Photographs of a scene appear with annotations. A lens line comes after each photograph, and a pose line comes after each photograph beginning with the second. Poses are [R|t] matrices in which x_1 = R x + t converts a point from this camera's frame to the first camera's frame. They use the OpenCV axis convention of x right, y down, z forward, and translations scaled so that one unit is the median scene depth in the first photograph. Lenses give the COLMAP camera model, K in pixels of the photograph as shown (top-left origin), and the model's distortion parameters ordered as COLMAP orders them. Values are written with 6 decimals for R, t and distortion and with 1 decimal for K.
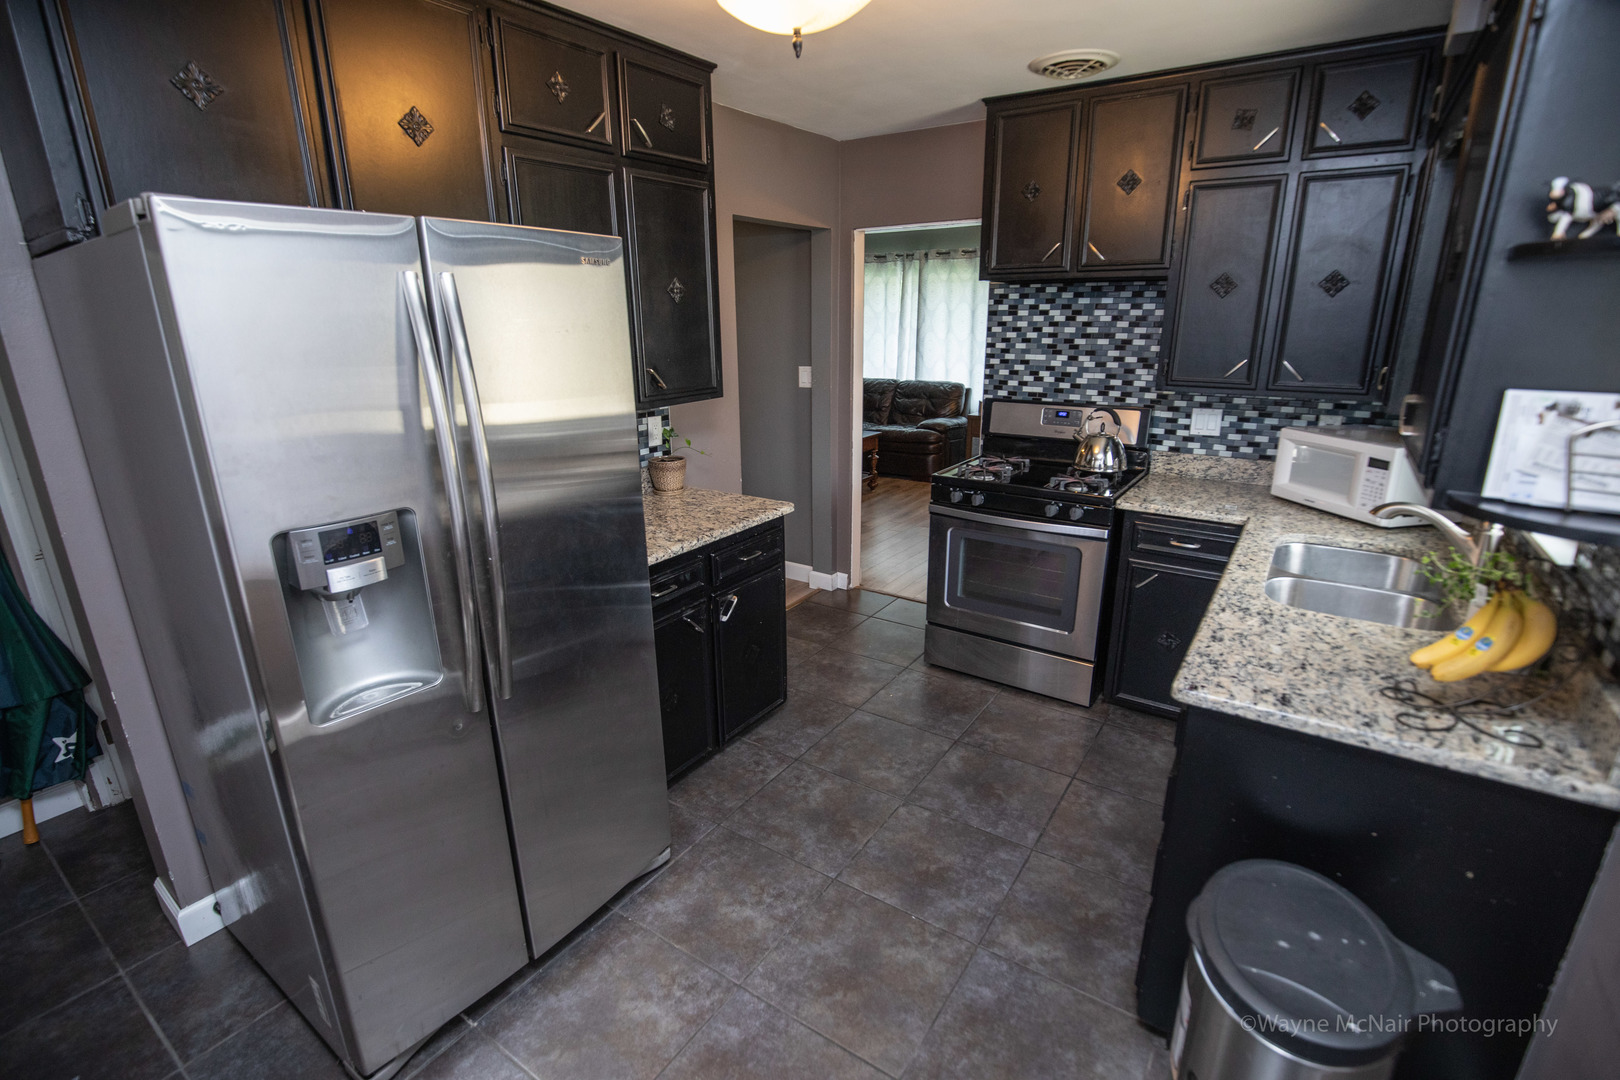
lens RADIAL K [[744.2, 0, 810.2], [0, 744.2, 541.9], [0, 0, 1]] dist [-0.034612, 0.005879]
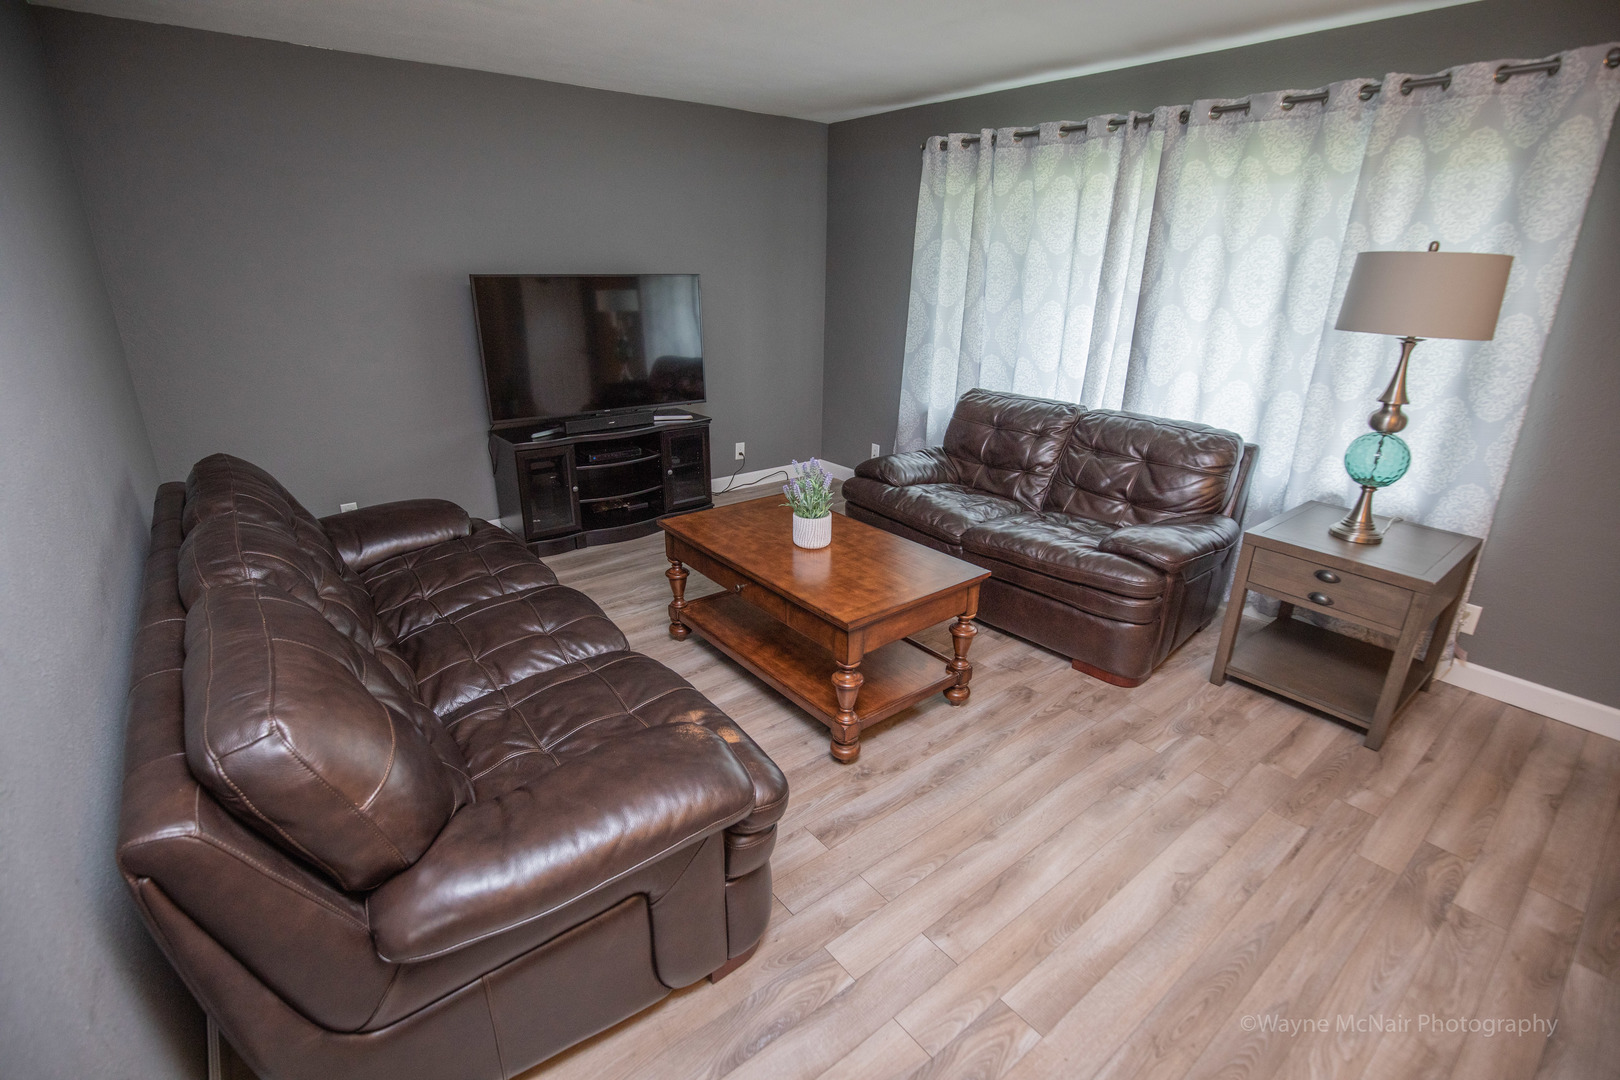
lens RADIAL K [[744.2, 0, 809.3], [0, 744.2, 540.9], [0, 0, 1]] dist [-0.034612, 0.005879]
pose [[0.954951, 0.120798, -0.271065, 0.094023], [-0.104824, 0.991829, 0.072708, -0.156345], [0.277633, -0.041018, 0.959811, 0.528826]]
